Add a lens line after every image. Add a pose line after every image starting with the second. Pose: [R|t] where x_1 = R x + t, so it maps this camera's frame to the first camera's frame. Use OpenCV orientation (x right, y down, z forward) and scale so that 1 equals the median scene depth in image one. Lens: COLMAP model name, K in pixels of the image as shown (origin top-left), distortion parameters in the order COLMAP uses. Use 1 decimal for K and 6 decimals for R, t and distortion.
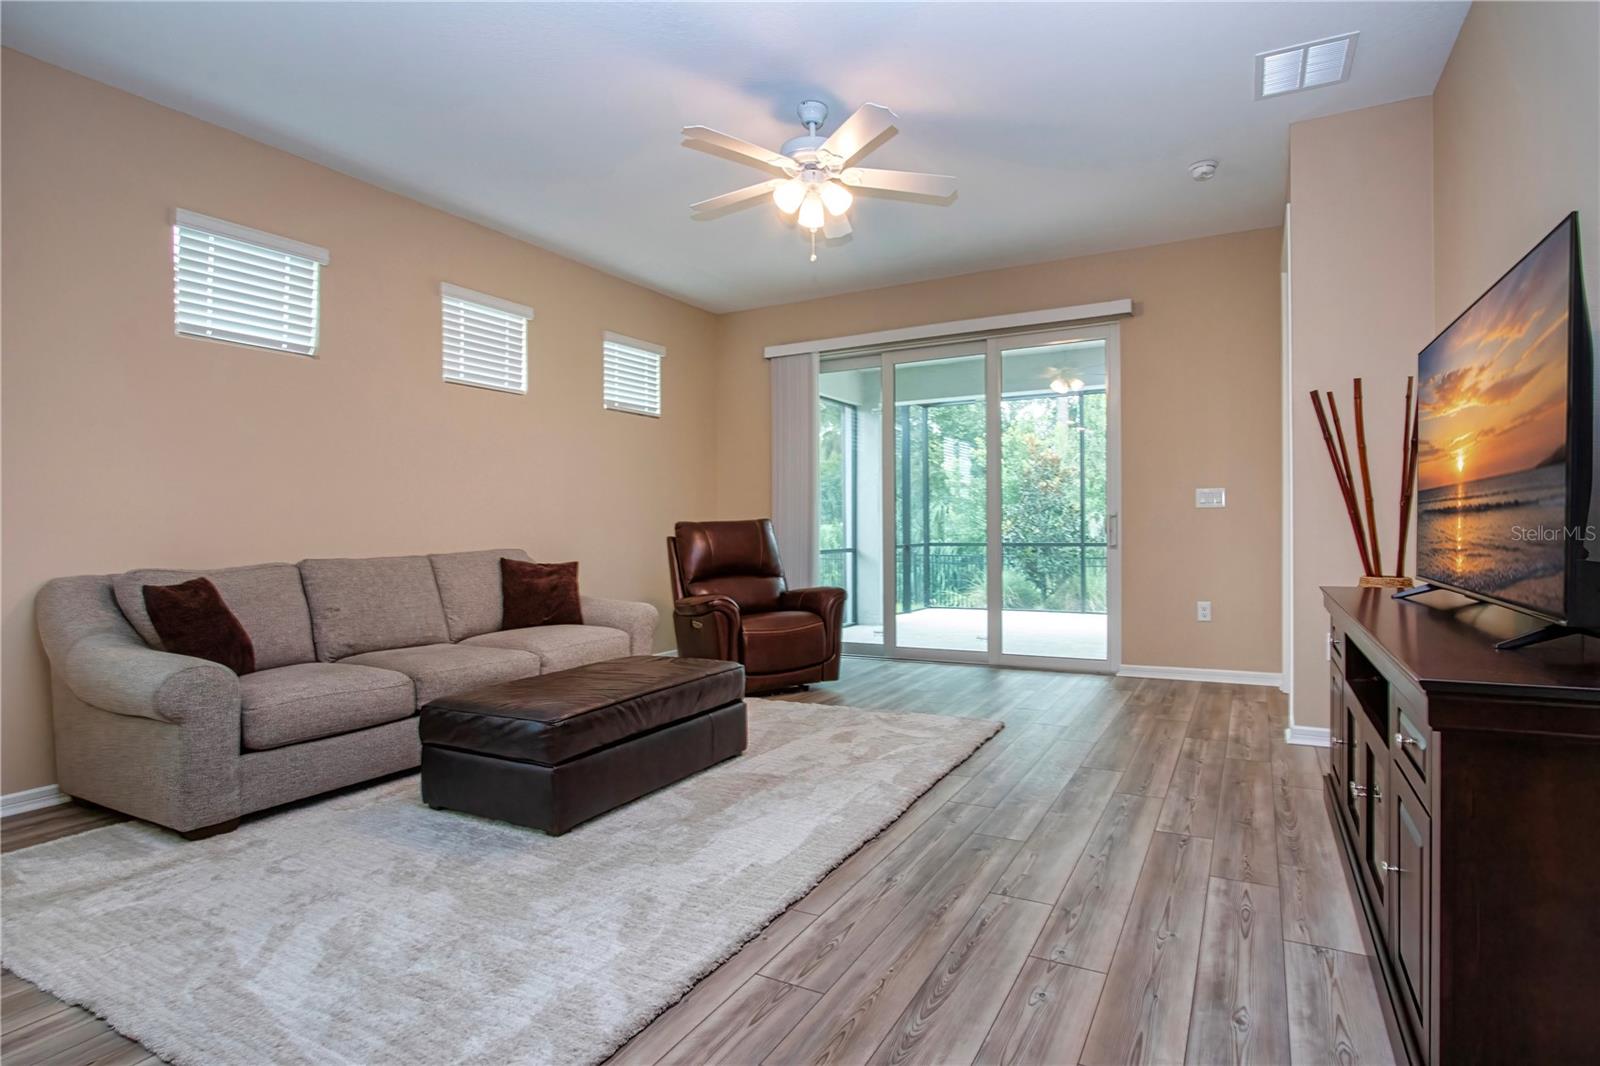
lens RADIAL K [[751.3, 0, 888.8], [0, 751.3, 541.2], [0, 0, 1]] dist [-0.025606, 0.000369]
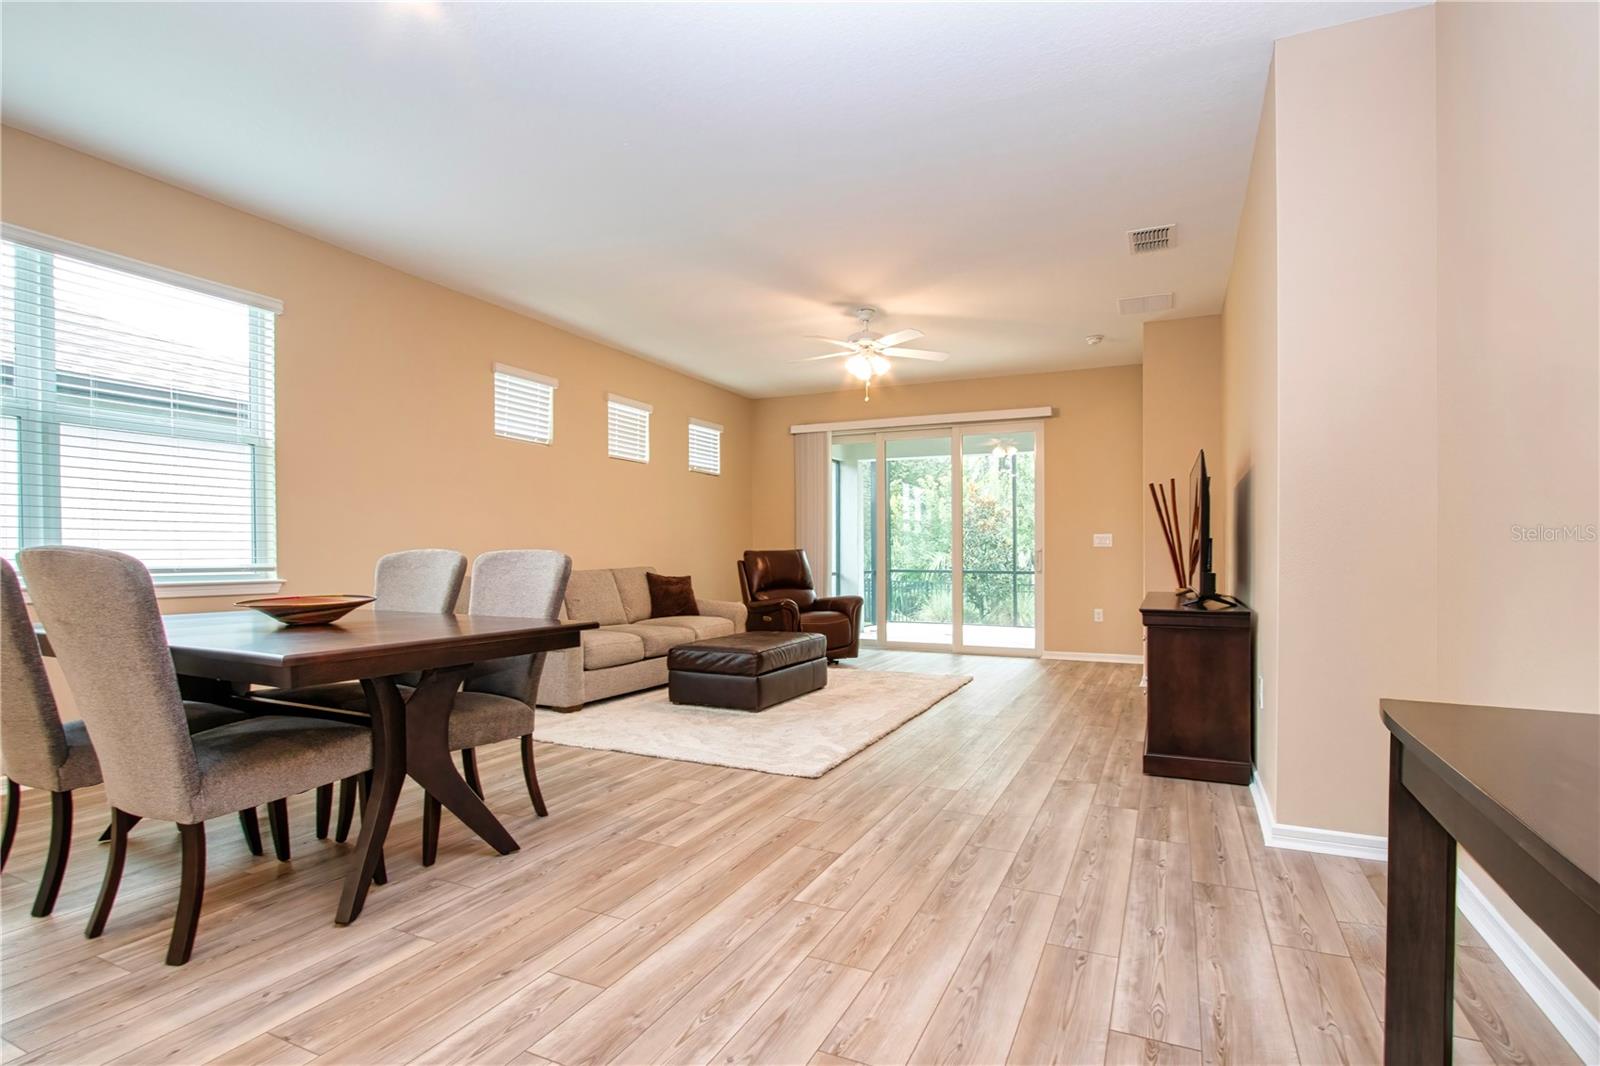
lens RADIAL K [[779.8, 0, 833.2], [0, 779.8, 541.5], [0, 0, 1]] dist [-0.005600, 0.000409]
pose [[0.999361, 0.015187, 0.032349, -0.200724], [-0.013948, 0.999174, -0.038178, 0.015598], [-0.032902, 0.037703, 0.998747, -0.670651]]
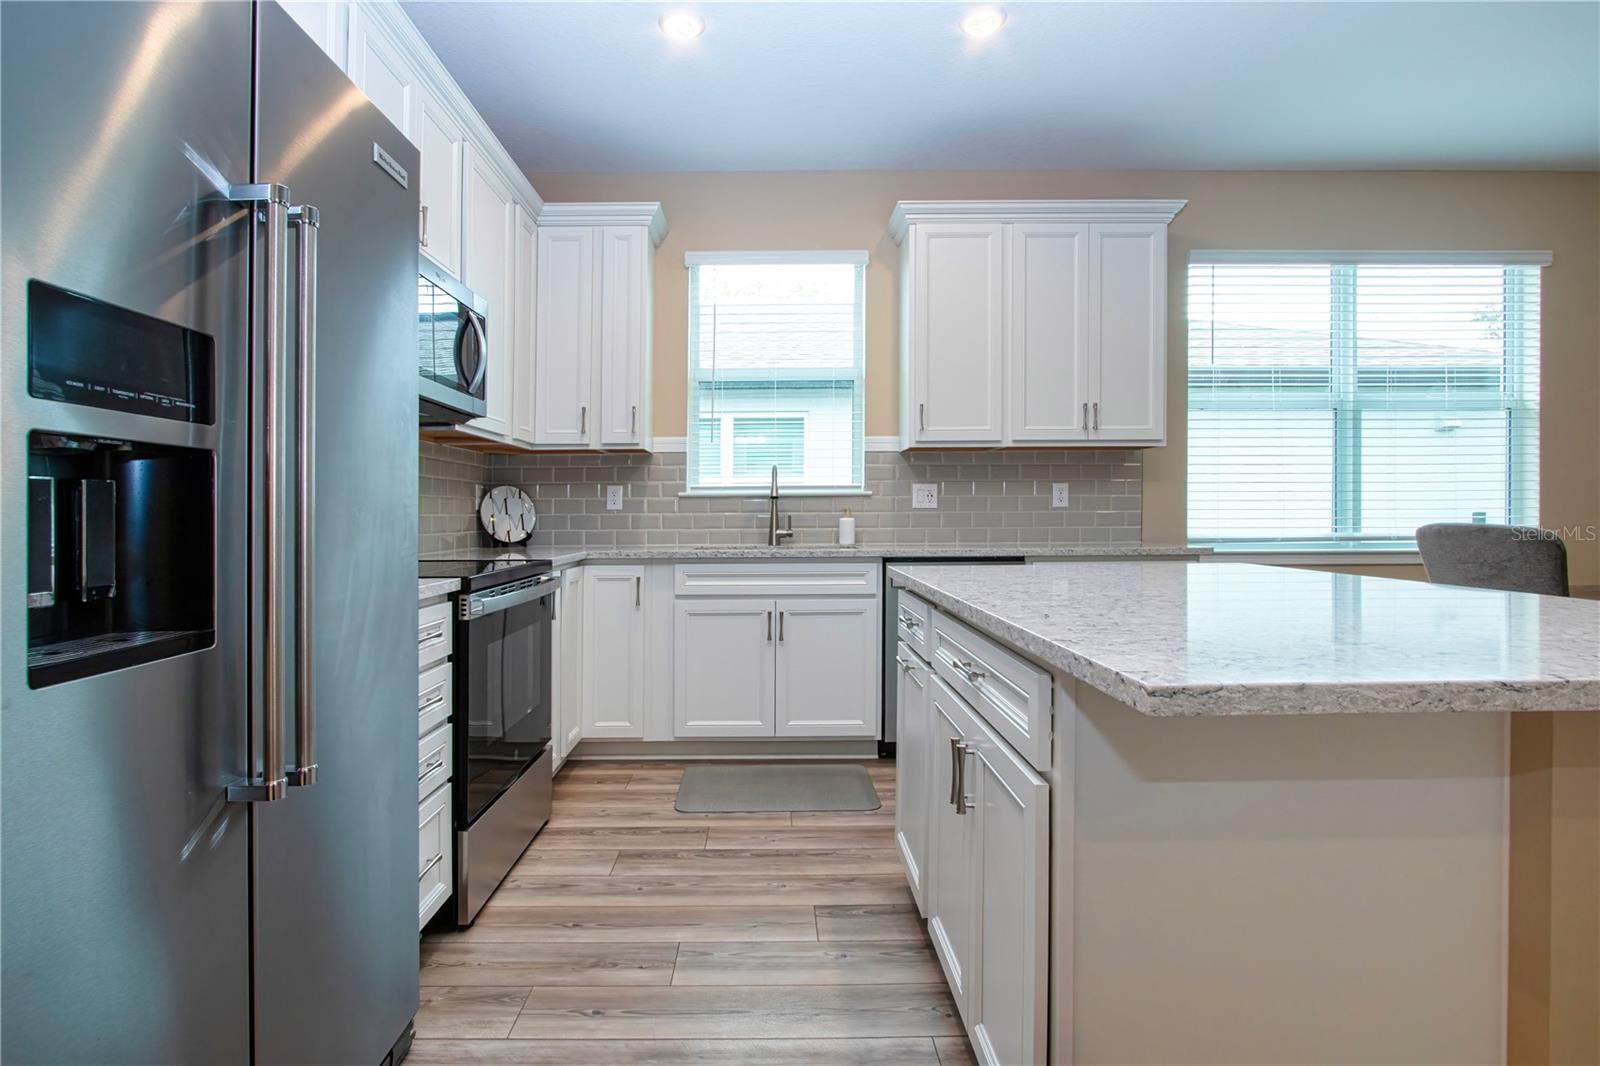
lens RADIAL K [[792.2, 0, 759.4], [0, 792.2, 519.0], [0, 0, 1]] dist [-0.013238, 0.000401]
pose [[0.450633, 0.016492, -0.892557, -0.489532], [-0.018301, 0.999790, 0.009233, 0.008935], [0.892522, 0.012174, 0.450840, -0.950750]]
